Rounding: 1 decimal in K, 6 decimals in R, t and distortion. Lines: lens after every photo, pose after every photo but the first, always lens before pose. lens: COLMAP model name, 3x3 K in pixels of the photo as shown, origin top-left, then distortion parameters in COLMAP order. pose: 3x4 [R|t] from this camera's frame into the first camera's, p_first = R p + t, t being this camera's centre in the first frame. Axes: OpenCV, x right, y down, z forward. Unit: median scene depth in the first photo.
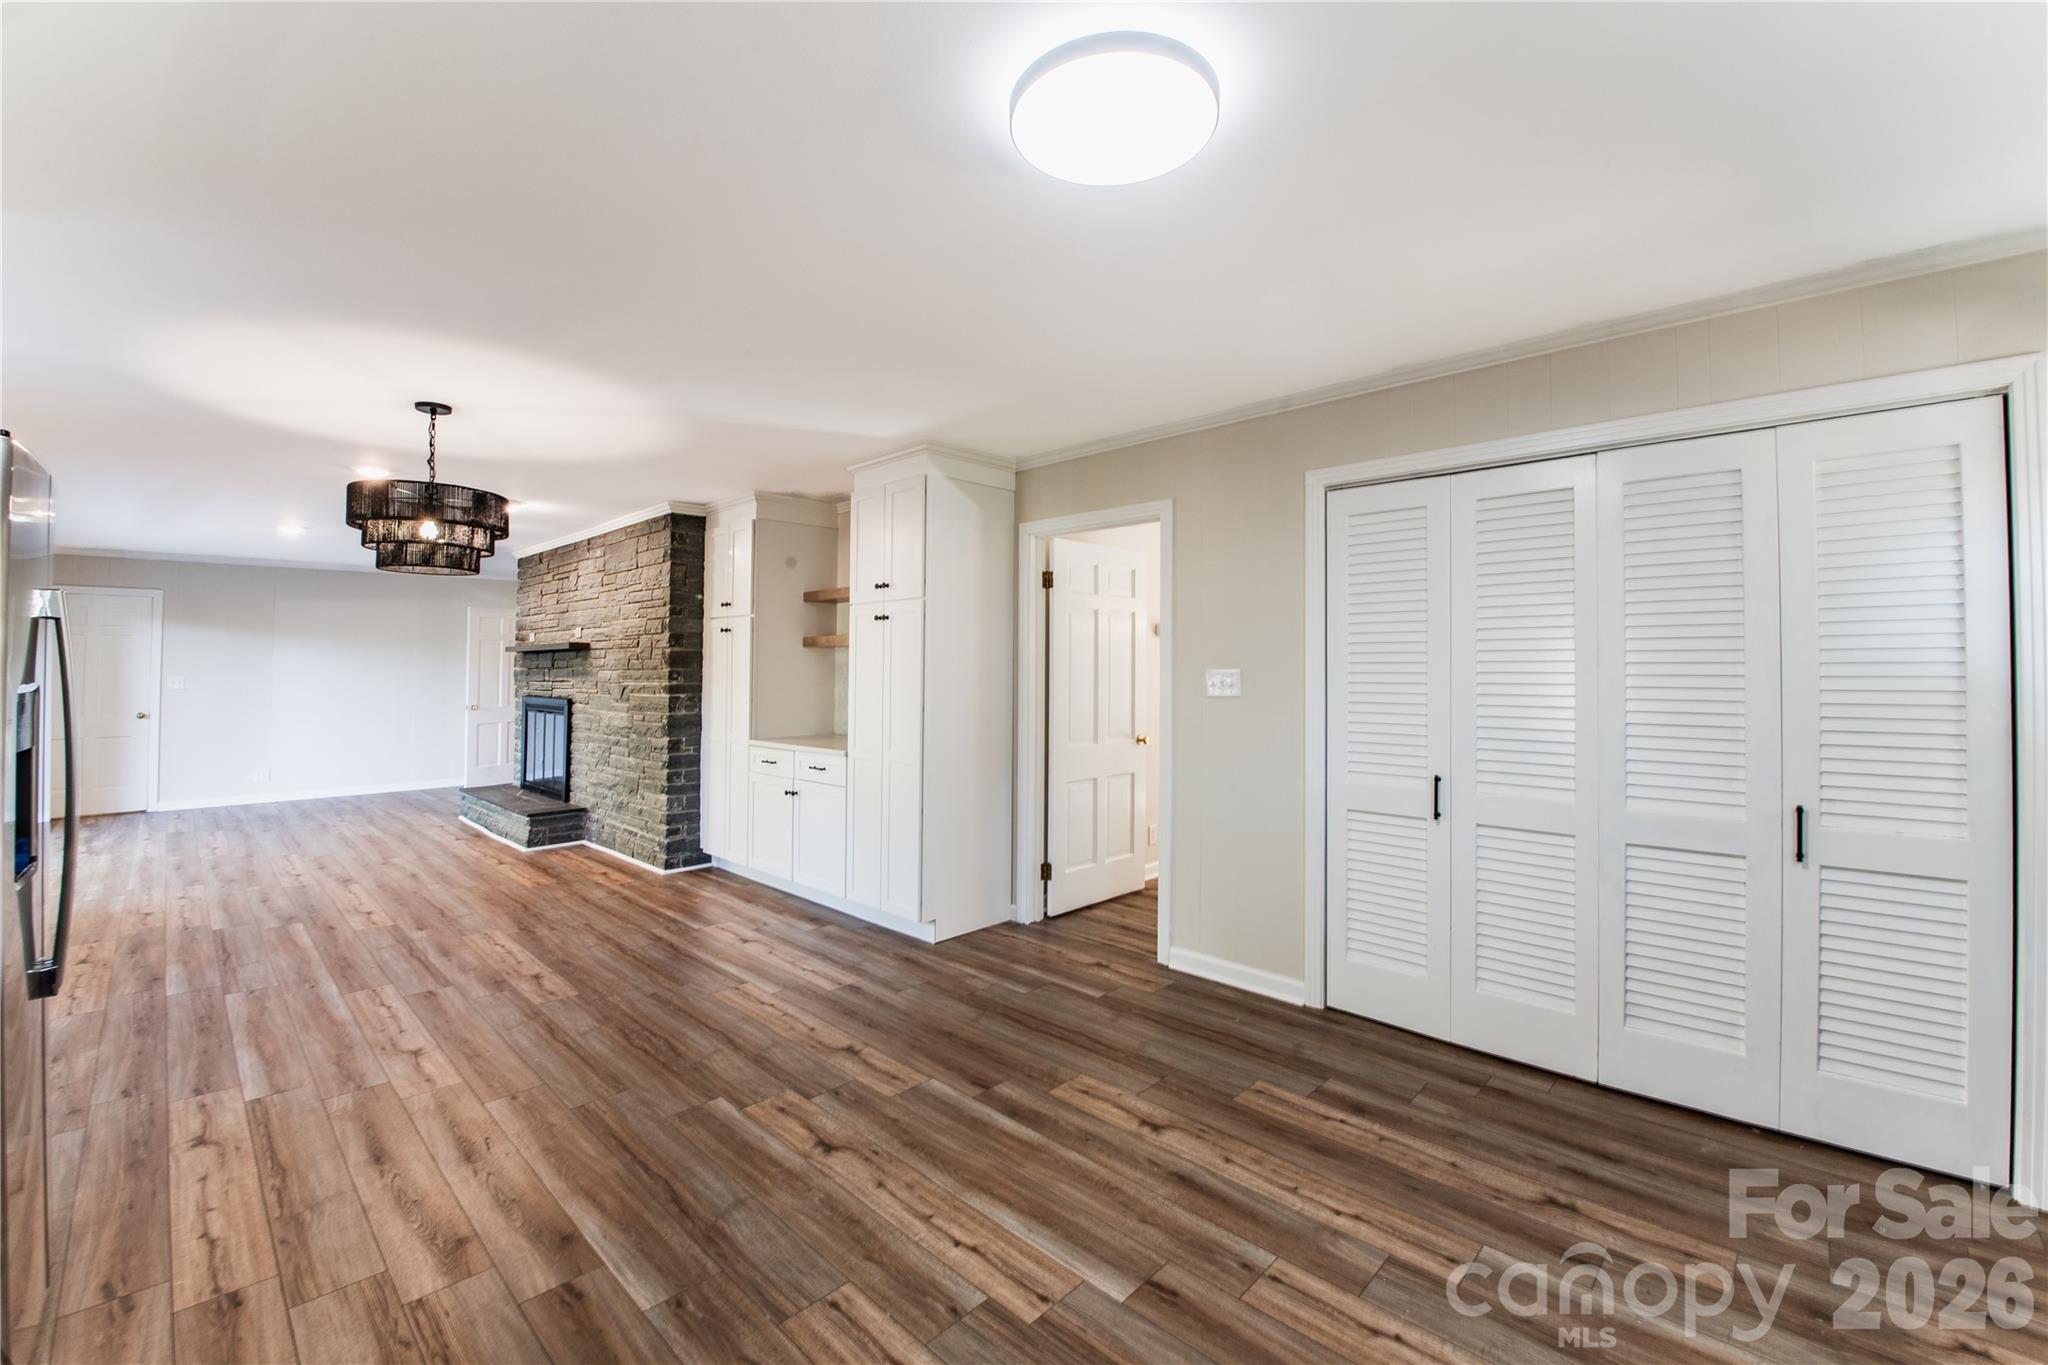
lens RADIAL K [[844.2, 0, 1032.8], [0, 844.2, 663.1], [0, 0, 1]] dist [-0.020232, -0.000154]
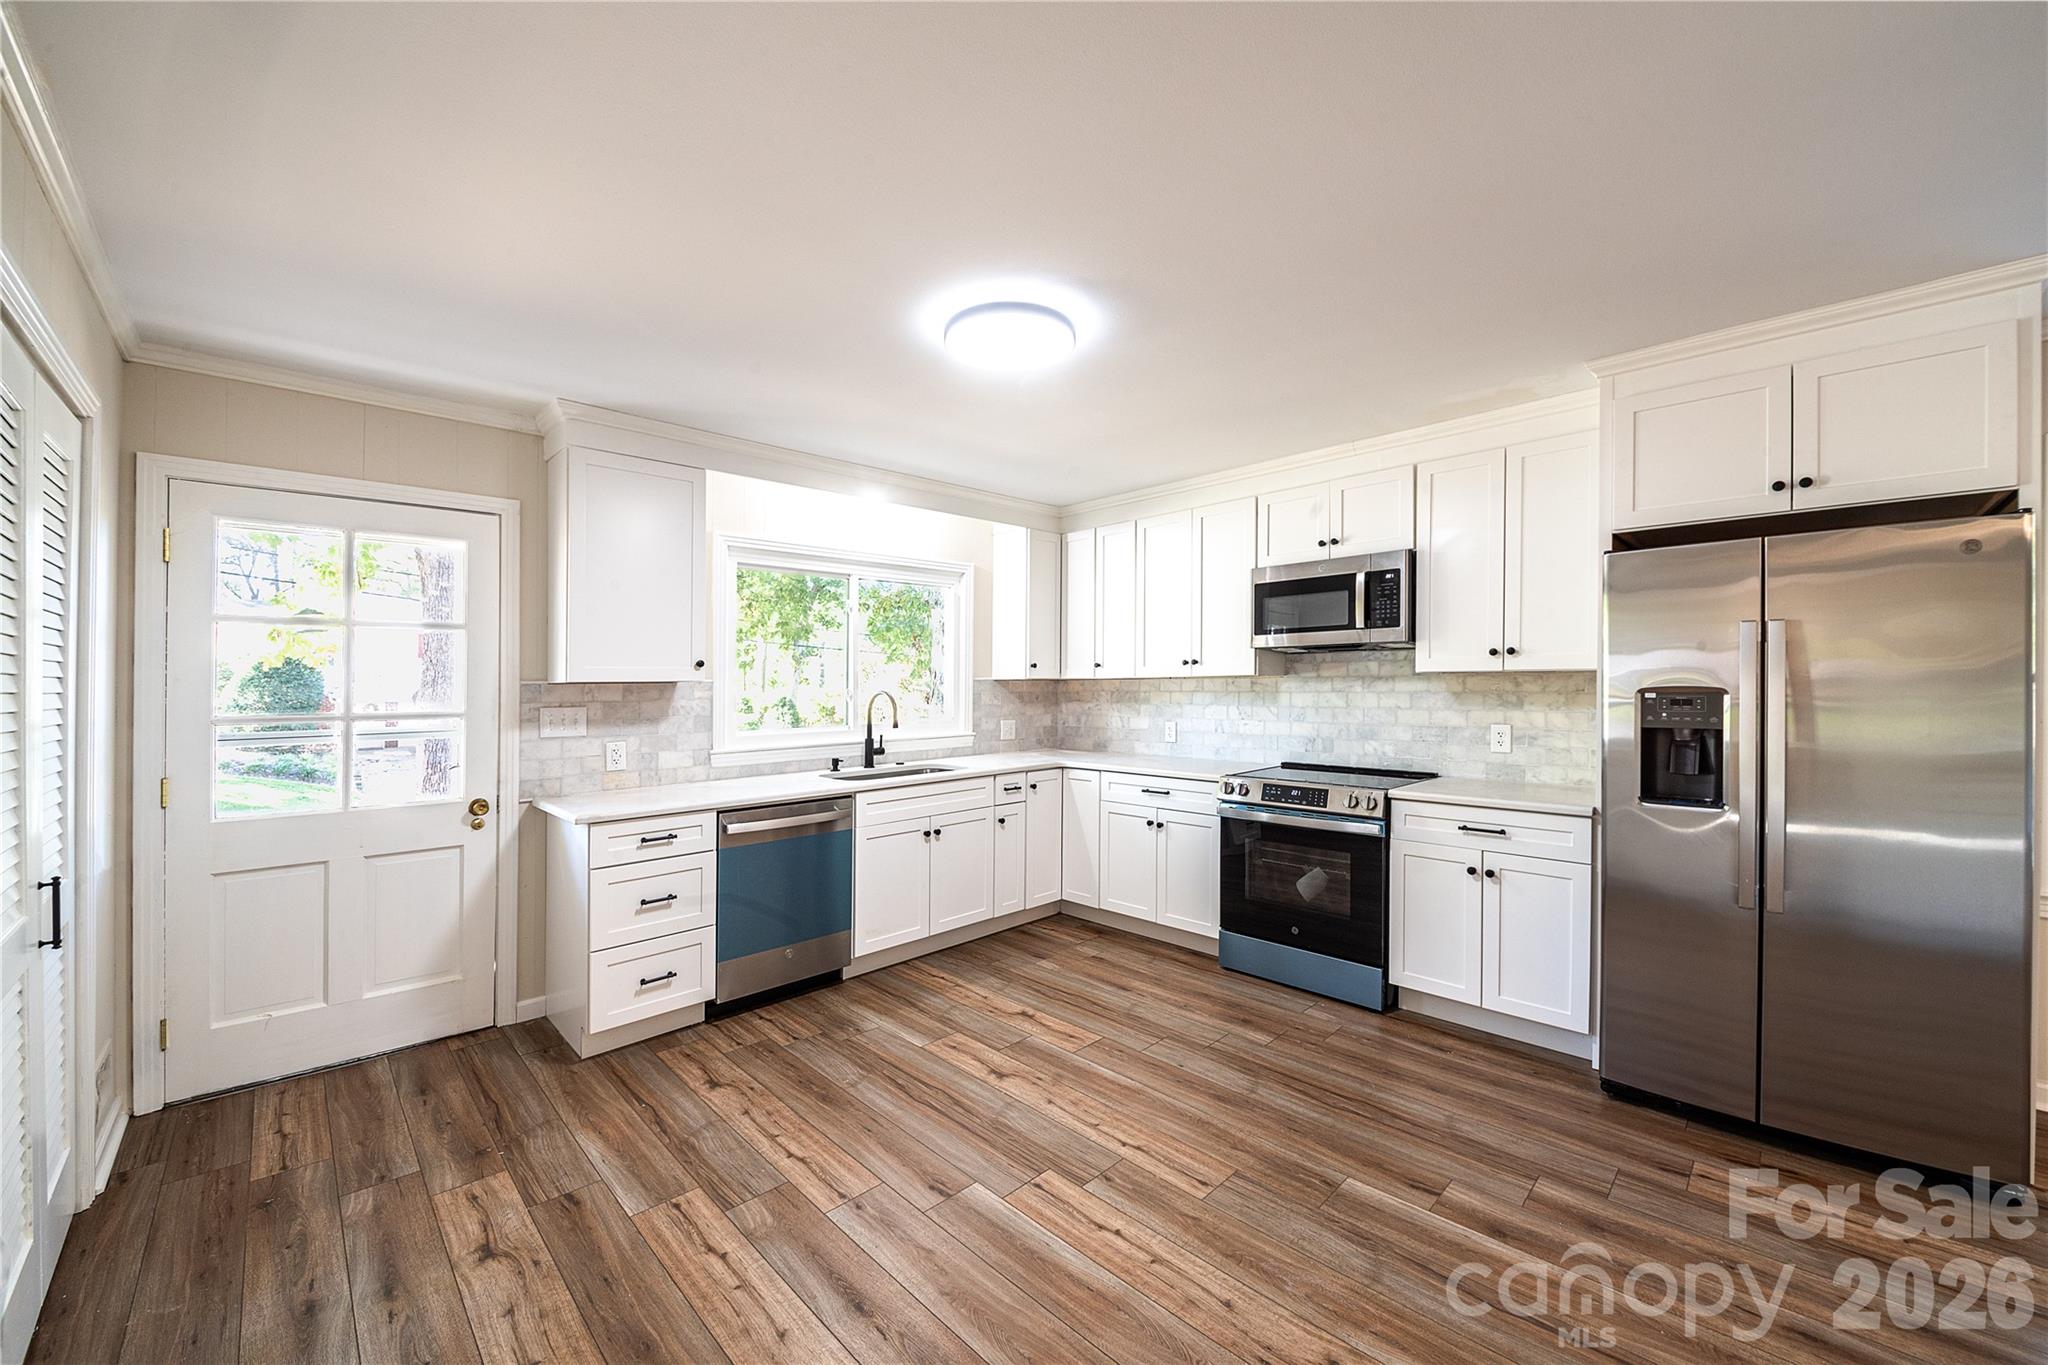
lens RADIAL K [[783.5, 0, 1024.0], [0, 783.5, 682.5], [0, 0, 1]] dist [-0.022629, -0.000545]
pose [[-0.998693, 0.012224, 0.049618, -0.012427], [0.011990, 0.999916, -0.004993, 0.002204], [-0.049675, -0.004392, -0.998756, 0.834223]]
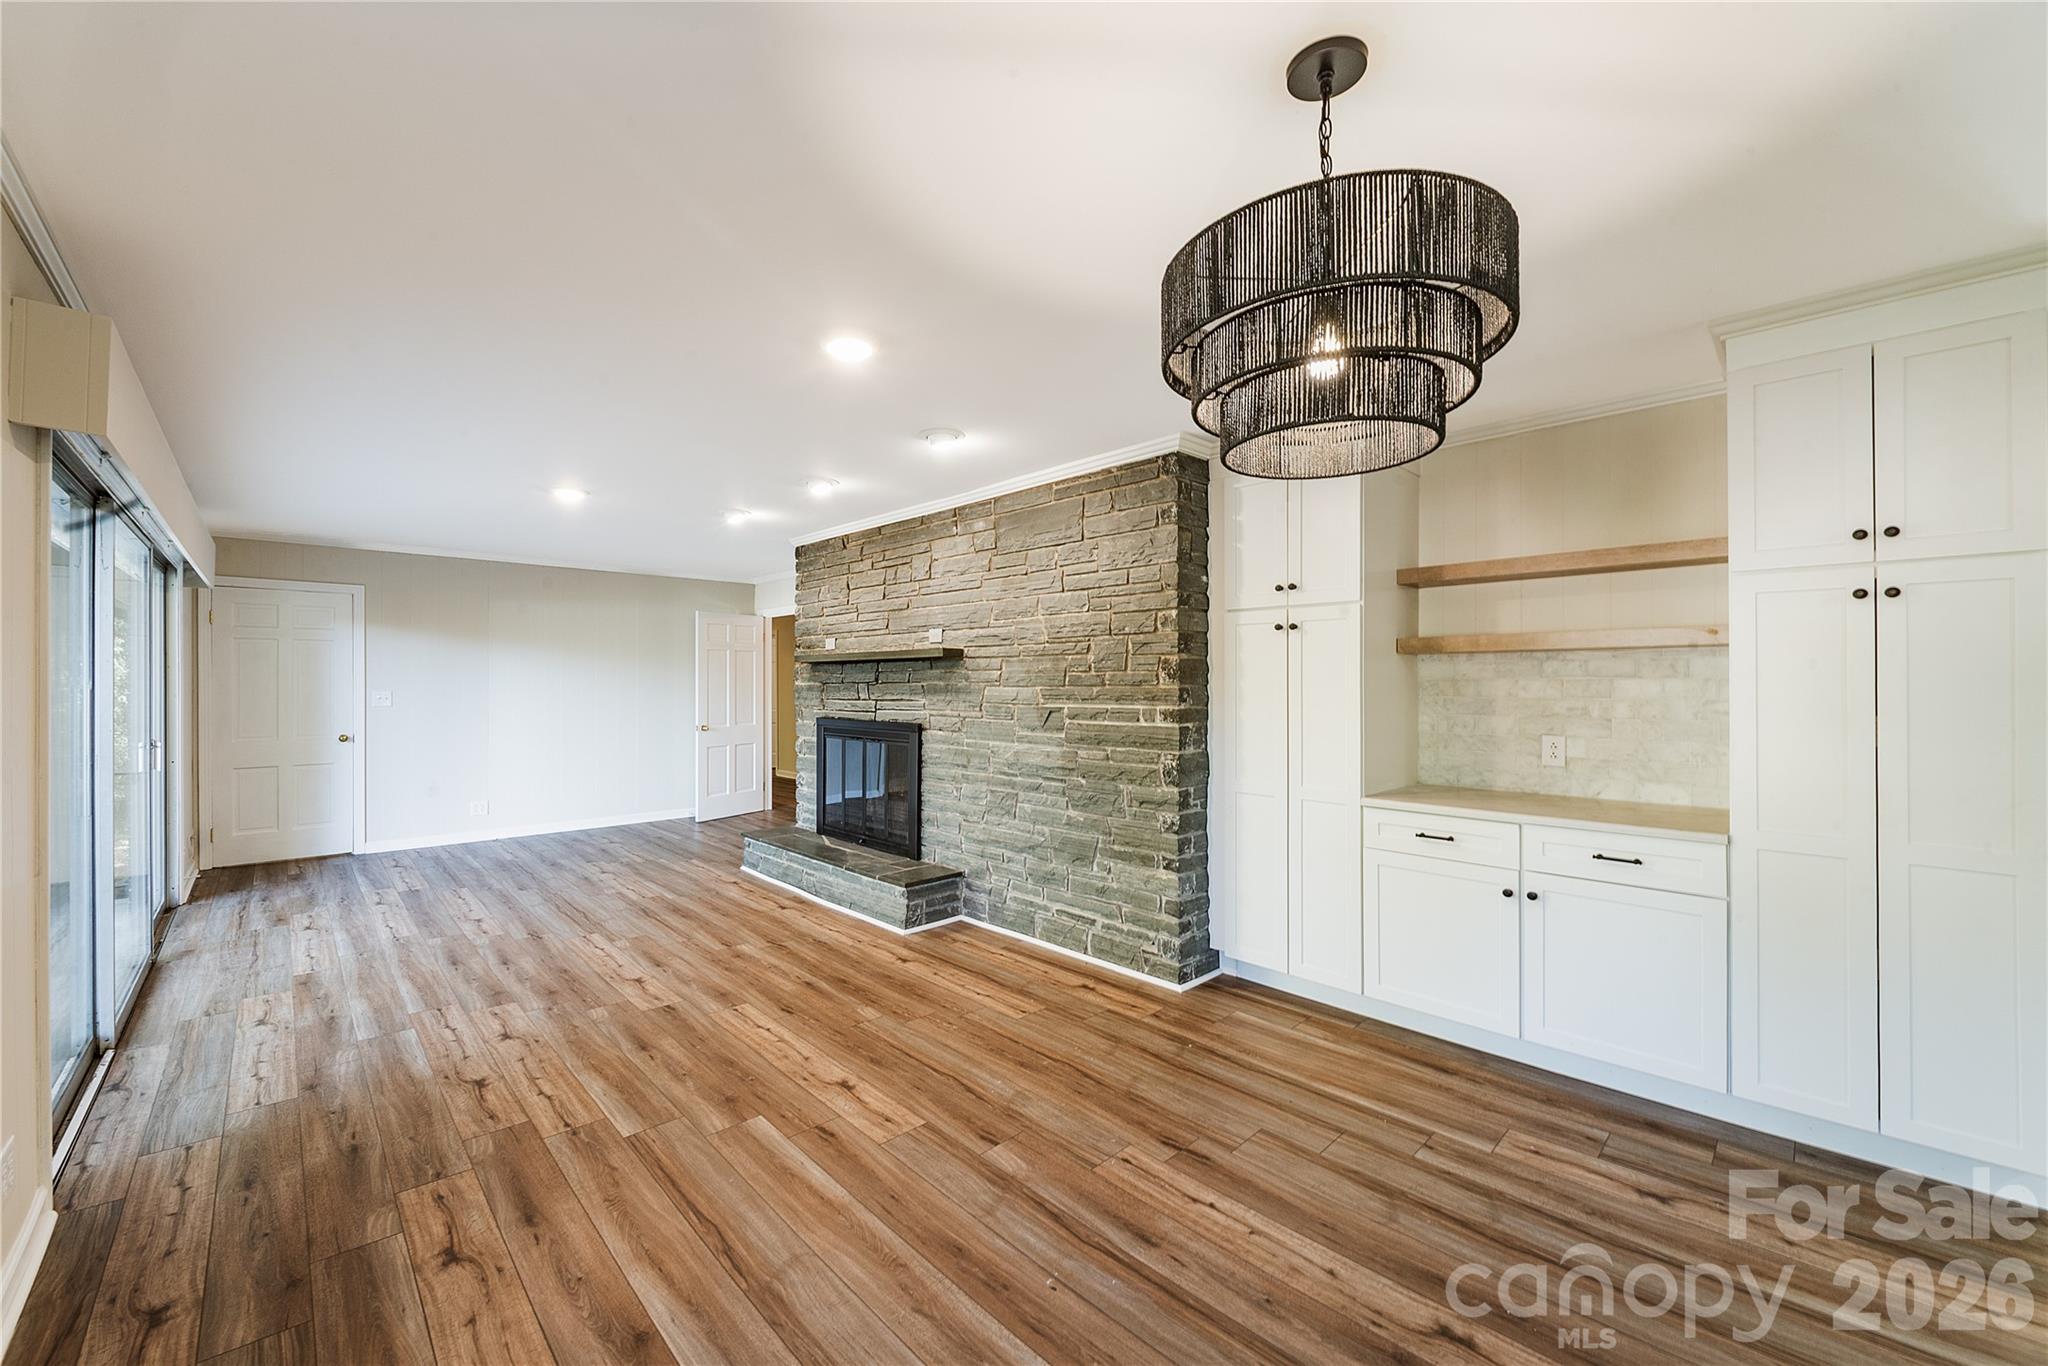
lens RADIAL K [[775.9, 0, 991.4], [0, 775.9, 706.6], [0, 0, 1]] dist [-0.024168, -0.004992]
pose [[0.998128, 0.009839, -0.060360, -0.653028], [-0.007888, 0.999441, 0.032477, 0.006071], [0.060645, -0.031941, 0.997648, 0.450465]]
